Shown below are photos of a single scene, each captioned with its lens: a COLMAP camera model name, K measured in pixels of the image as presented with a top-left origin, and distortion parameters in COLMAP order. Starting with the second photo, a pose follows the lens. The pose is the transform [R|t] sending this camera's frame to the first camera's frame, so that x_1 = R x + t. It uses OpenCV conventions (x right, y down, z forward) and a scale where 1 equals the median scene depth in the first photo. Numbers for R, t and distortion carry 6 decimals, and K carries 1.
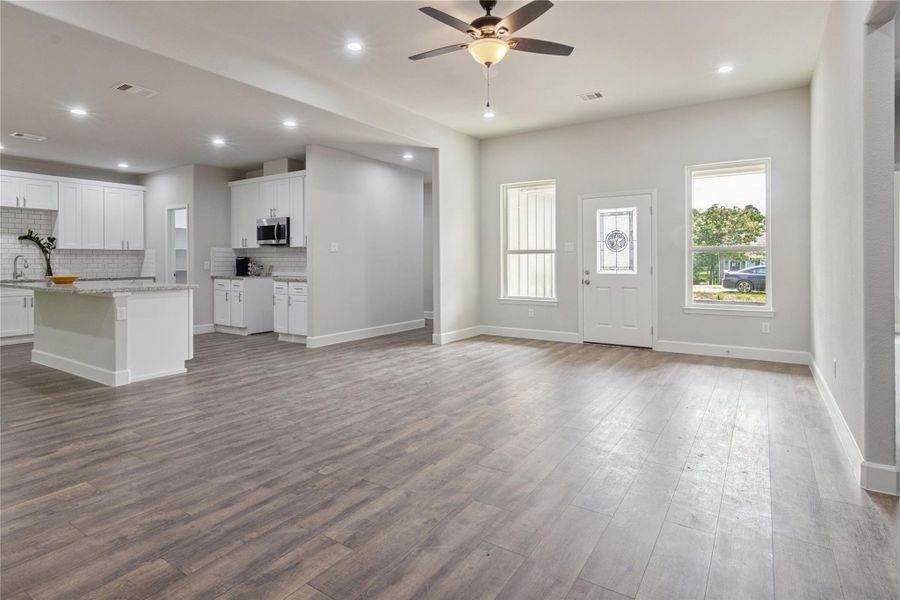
lens RADIAL K [[473.3, 0, 446.4], [0, 473.3, 263.5], [0, 0, 1]] dist [0.010507, 0.000526]
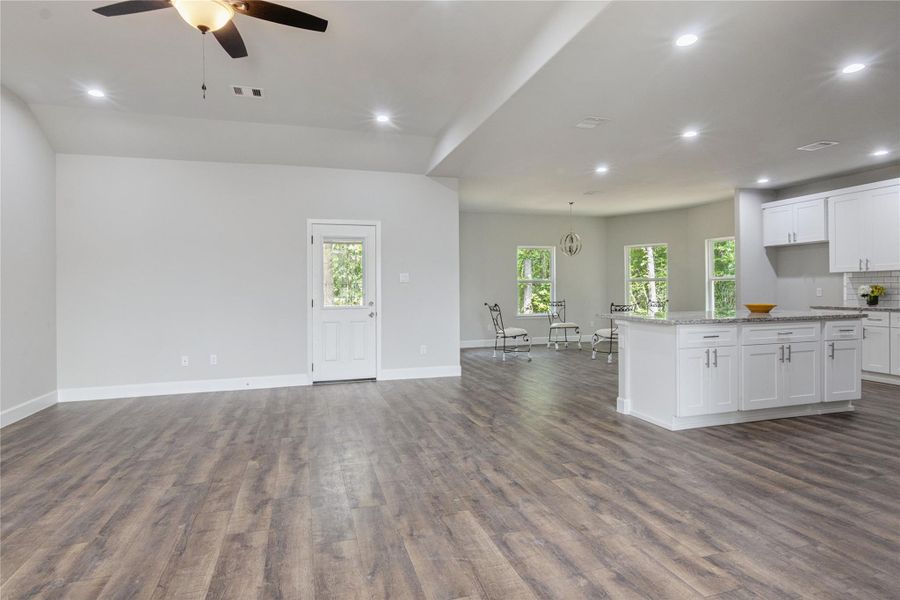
lens RADIAL K [[475.4, 0, 443.0], [0, 475.4, 278.5], [0, 0, 1]] dist [-0.004330, -0.000814]
pose [[-0.630400, -0.007476, -0.776235, 0.493467], [0.005738, 0.999881, -0.014291, -0.020806], [0.776249, -0.013463, -0.630282, 1.984663]]
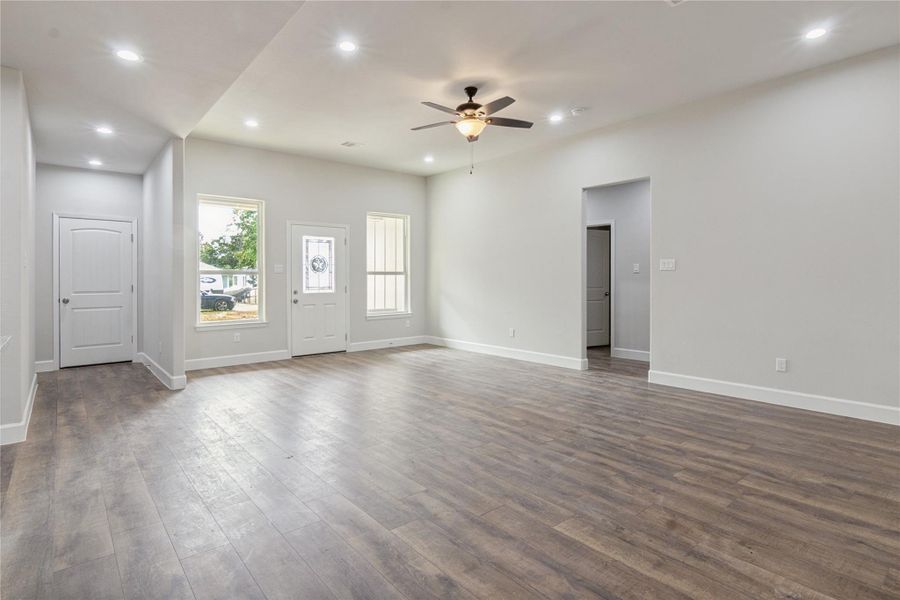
lens RADIAL K [[475.4, 0, 443.0], [0, 475.4, 278.5], [0, 0, 1]] dist [-0.004330, -0.000814]
pose [[0.275586, 0.006038, 0.961258, -1.395917], [0.010258, 0.999905, -0.009221, 0.001488], [-0.961222, 0.012402, 0.275498, 0.794892]]
